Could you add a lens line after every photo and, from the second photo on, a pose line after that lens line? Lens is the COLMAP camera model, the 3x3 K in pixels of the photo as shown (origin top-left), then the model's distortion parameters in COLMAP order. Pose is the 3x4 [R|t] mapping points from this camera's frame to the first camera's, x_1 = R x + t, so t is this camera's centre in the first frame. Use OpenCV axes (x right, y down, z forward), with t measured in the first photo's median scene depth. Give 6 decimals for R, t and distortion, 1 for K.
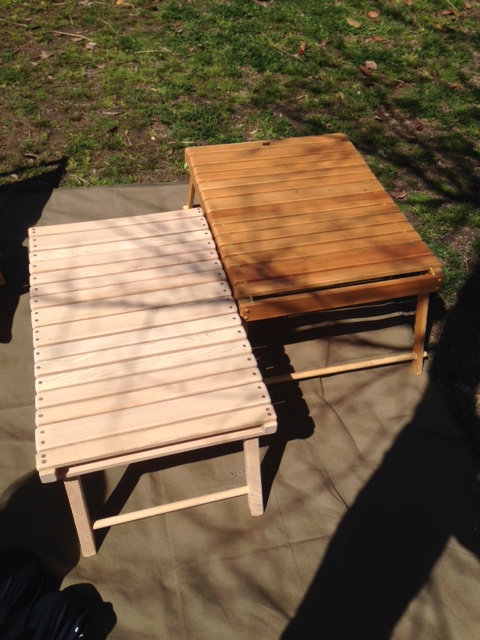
lens RADIAL K [[612.3, 0, 239.9], [0, 612.3, 320.7], [0, 0, 1]] dist [0.010578, 0.000000]
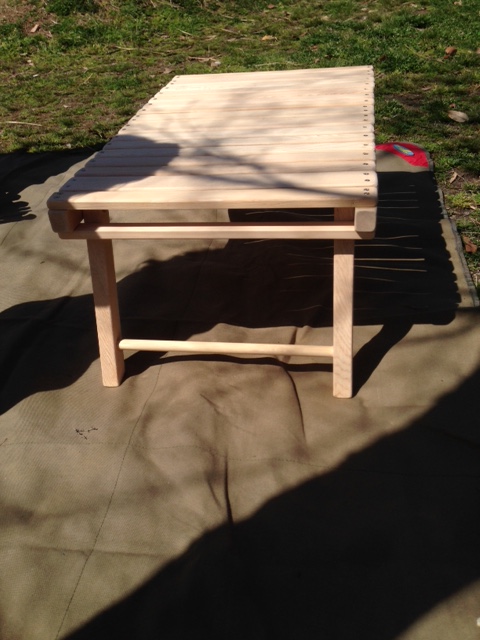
lens RADIAL K [[612.3, 0, 240.3], [0, 612.3, 319.1], [0, 0, 1]] dist [0.010578, 0.000000]
pose [[0.927429, 0.088522, -0.363373, 0.343436], [-0.169902, 0.965265, -0.198487, 0.232494], [0.333180, 0.245821, 0.910254, 0.469405]]
